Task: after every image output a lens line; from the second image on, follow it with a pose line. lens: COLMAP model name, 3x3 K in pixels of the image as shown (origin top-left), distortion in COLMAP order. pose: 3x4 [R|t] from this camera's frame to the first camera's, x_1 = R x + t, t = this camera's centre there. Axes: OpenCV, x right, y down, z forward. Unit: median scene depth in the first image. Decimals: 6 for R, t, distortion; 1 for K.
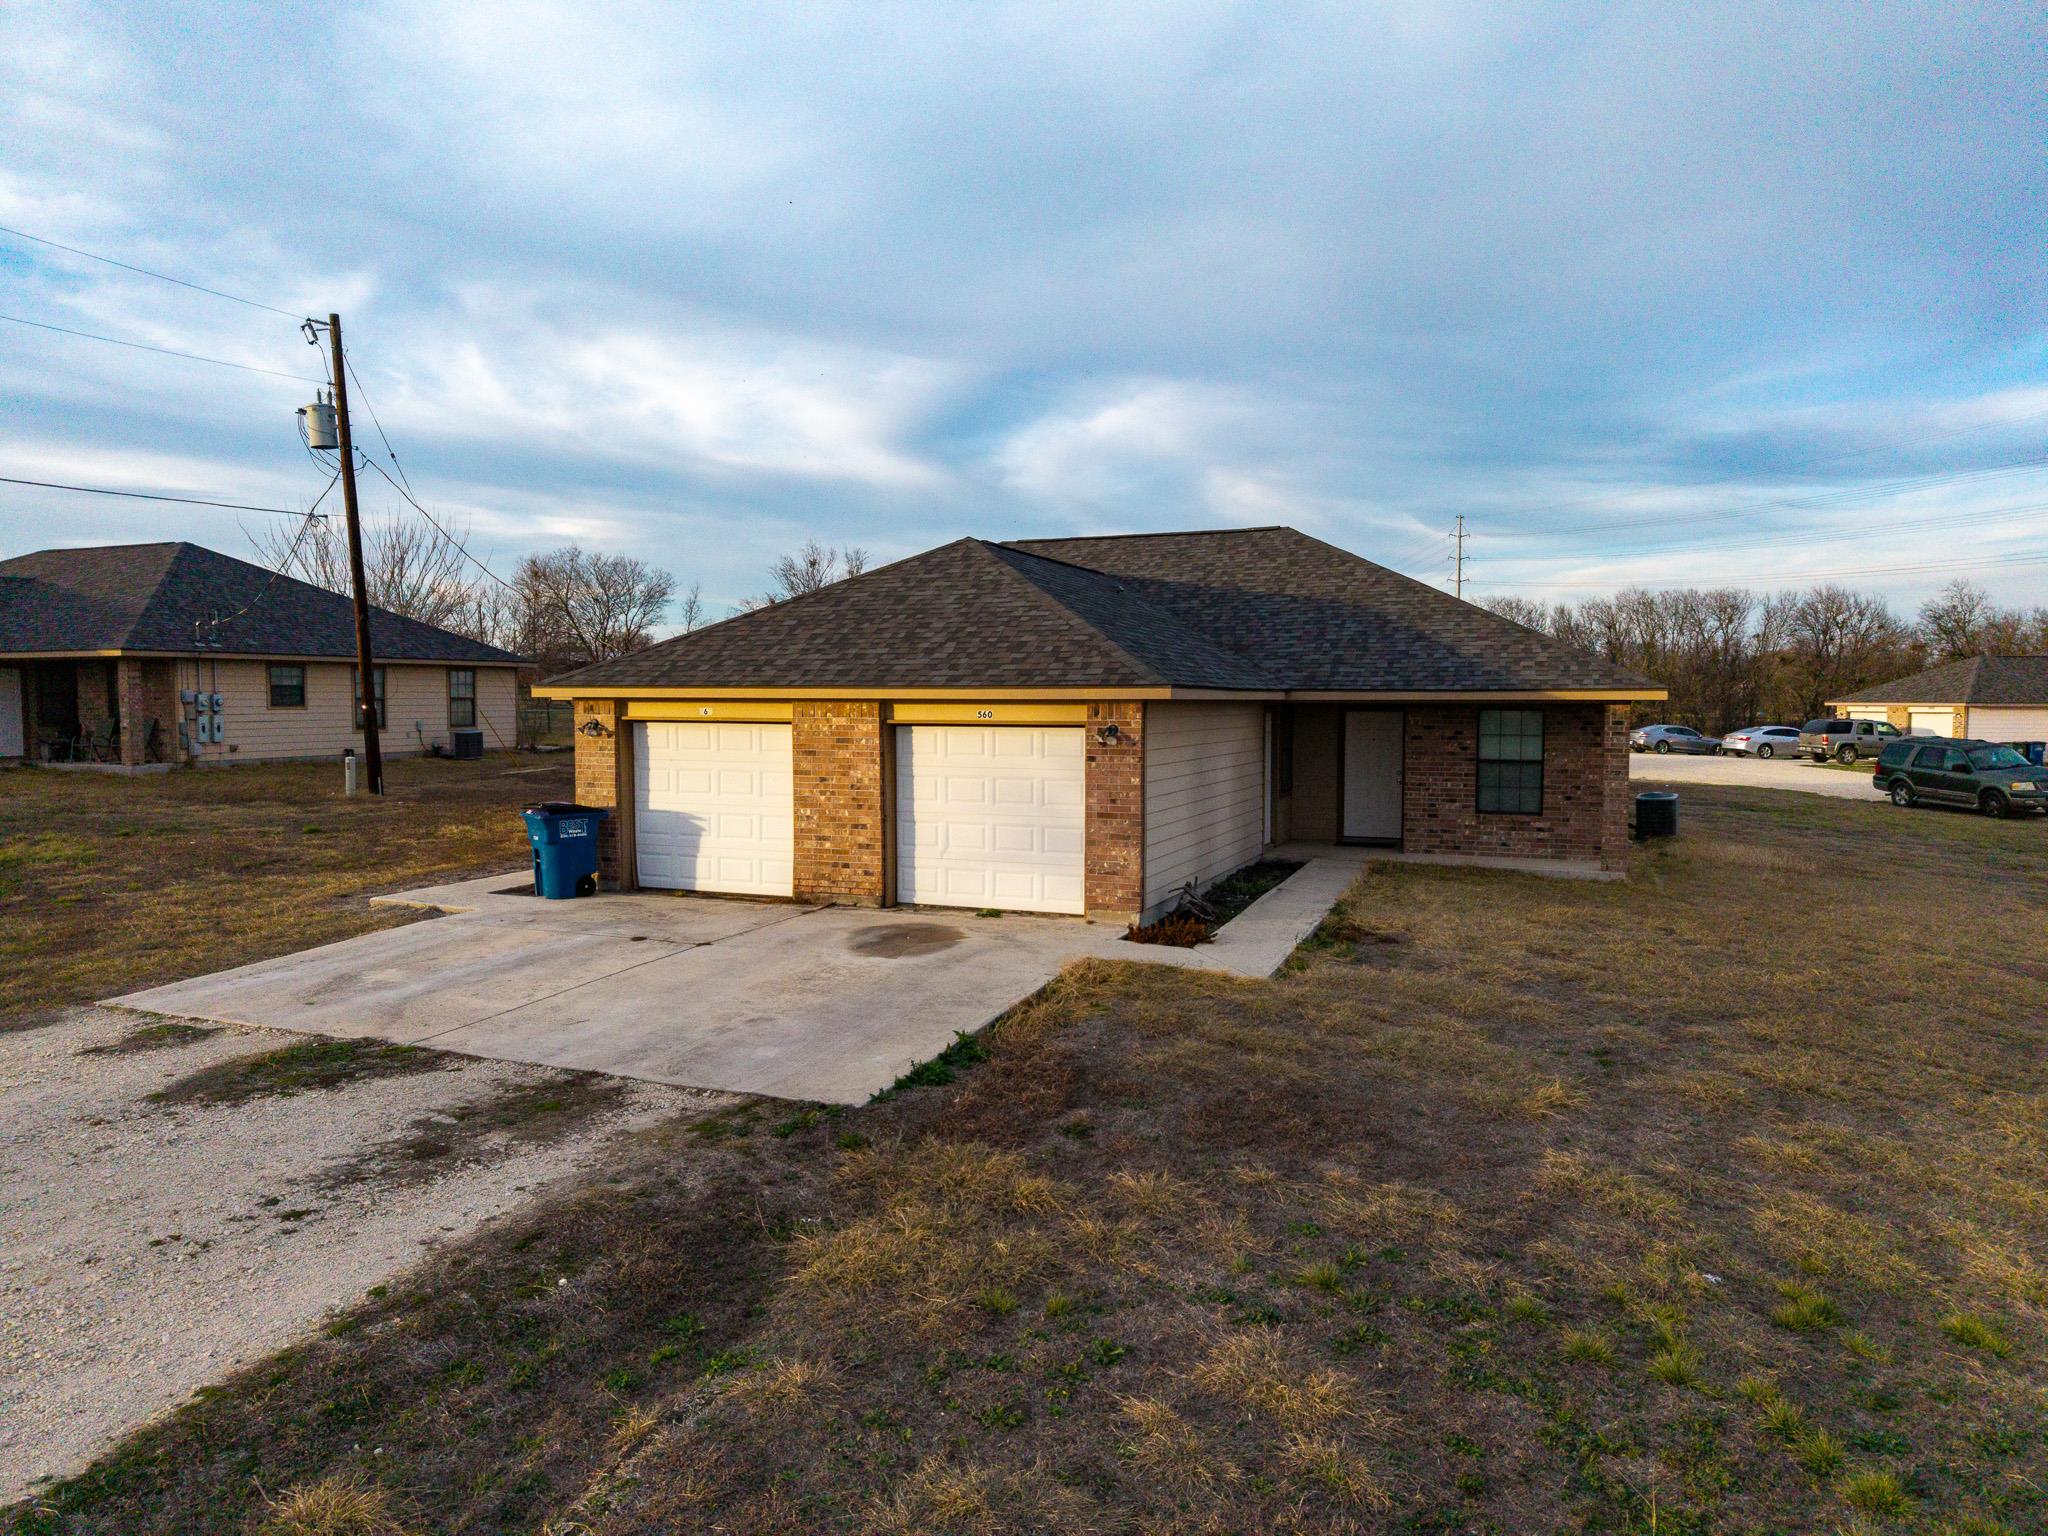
lens RADIAL K [[1376.1, 0, 1027.3], [0, 1376.1, 766.9], [0, 0, 1]] dist [0.017978, -0.017061]
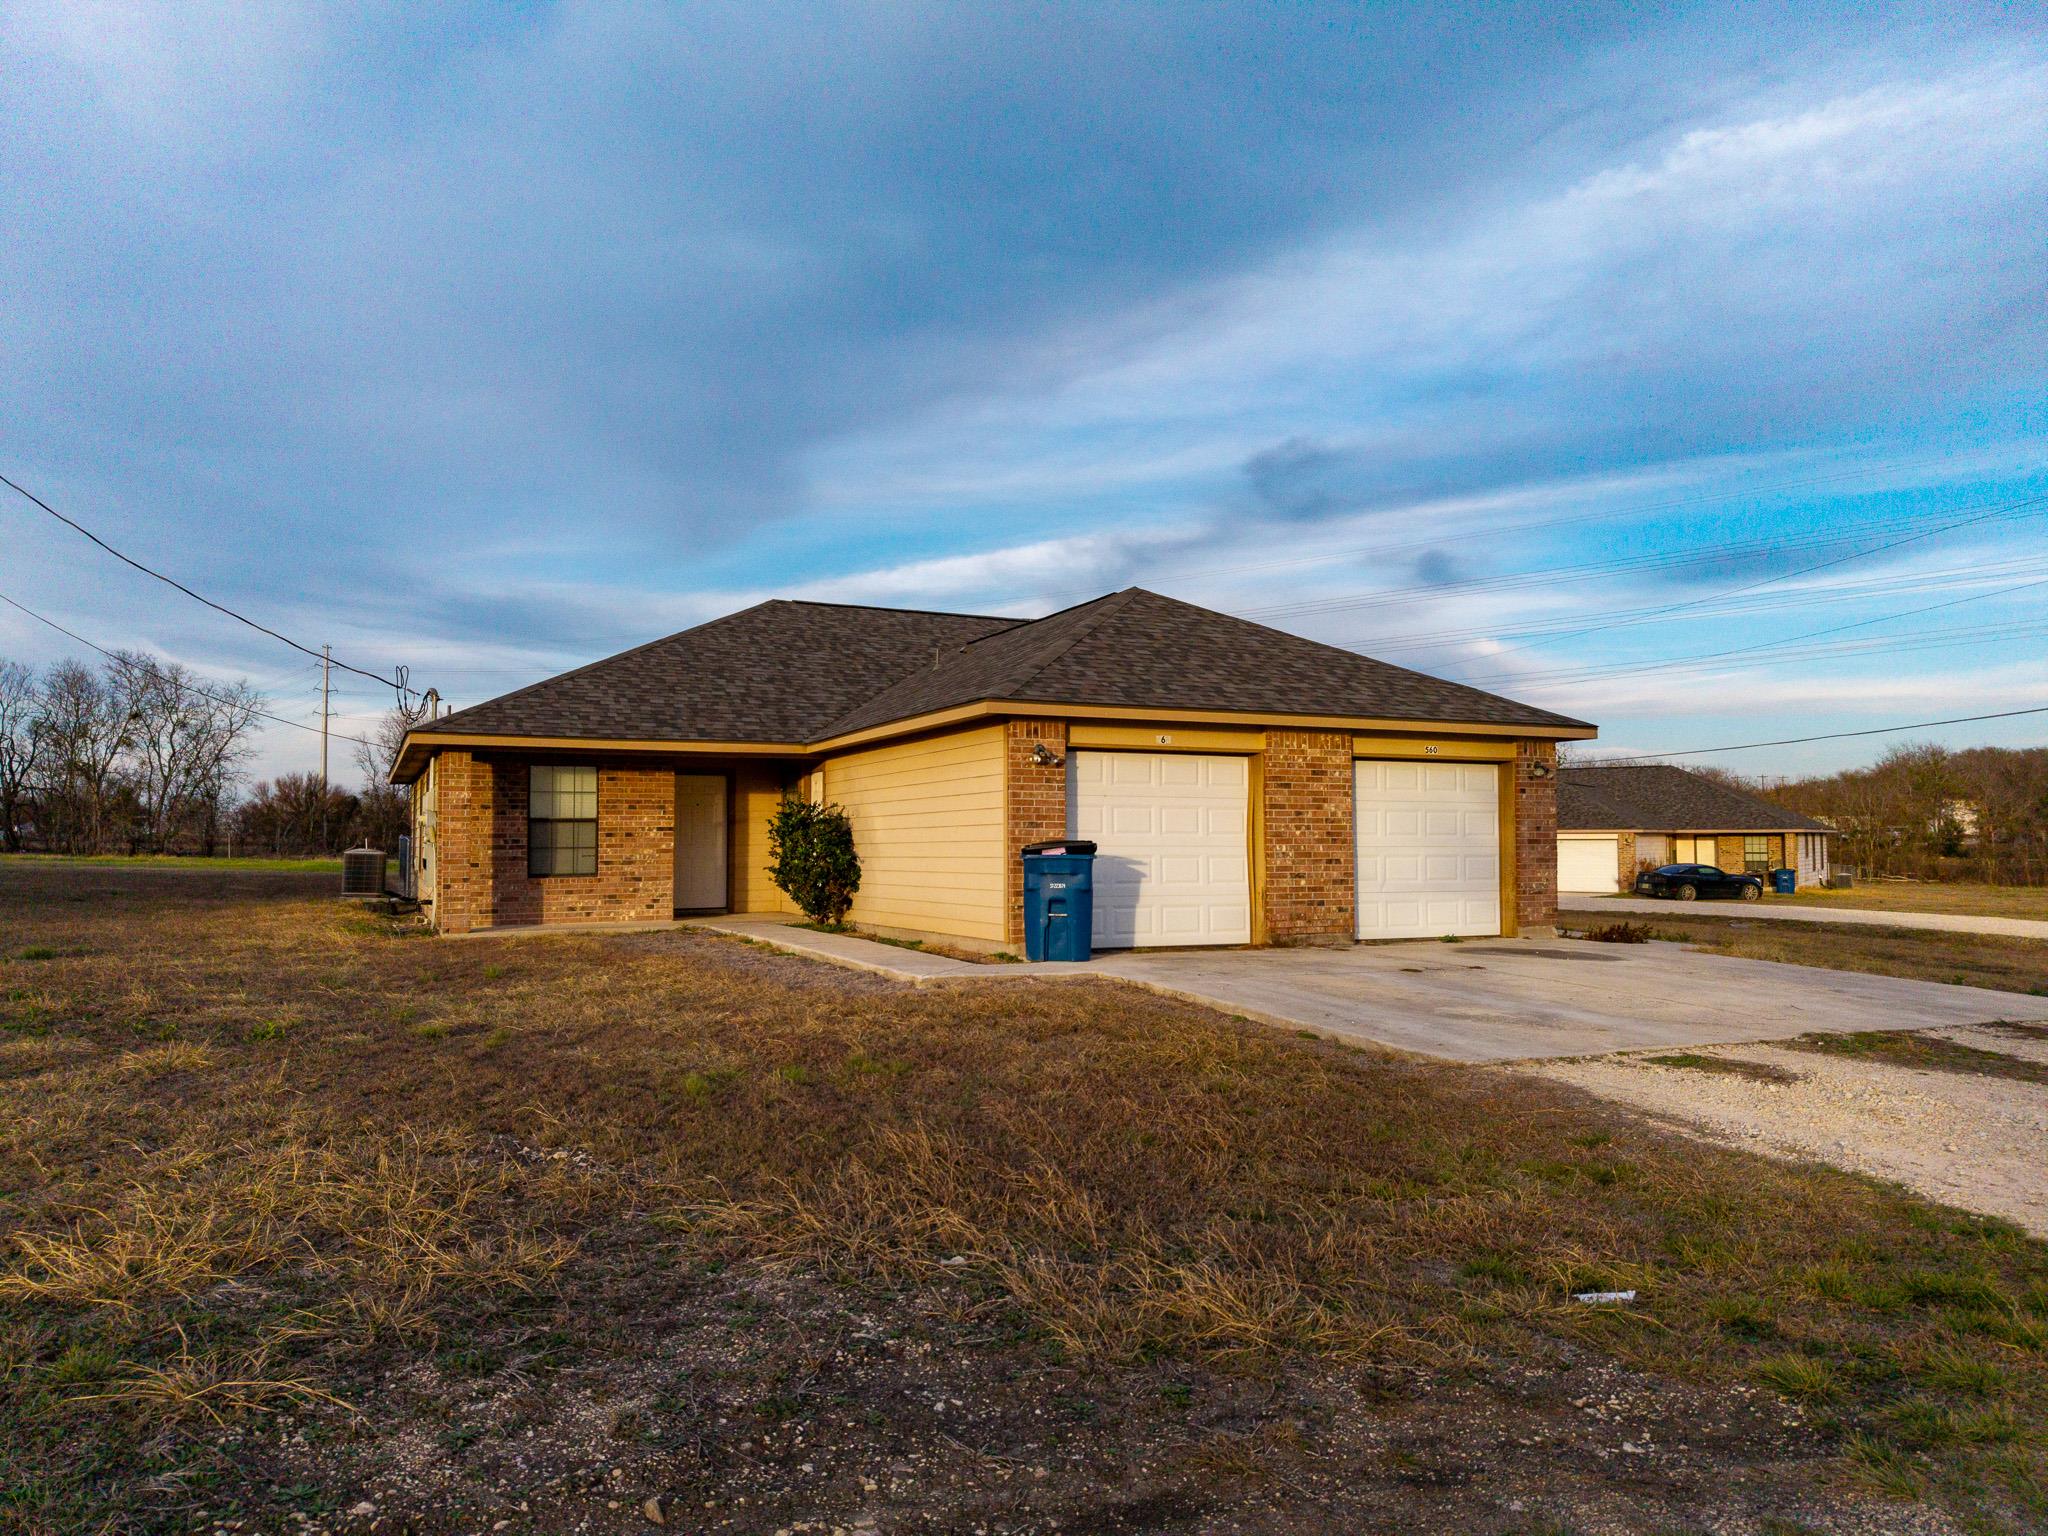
lens RADIAL K [[1376.1, 0, 1021.4], [0, 1376.1, 771.3], [0, 0, 1]] dist [0.017978, -0.017061]
pose [[0.693232, 0.037290, 0.719749, -0.972319], [0.037928, 0.995389, -0.088101, 0.057033], [-0.719716, 0.088373, 0.688622, 0.480346]]
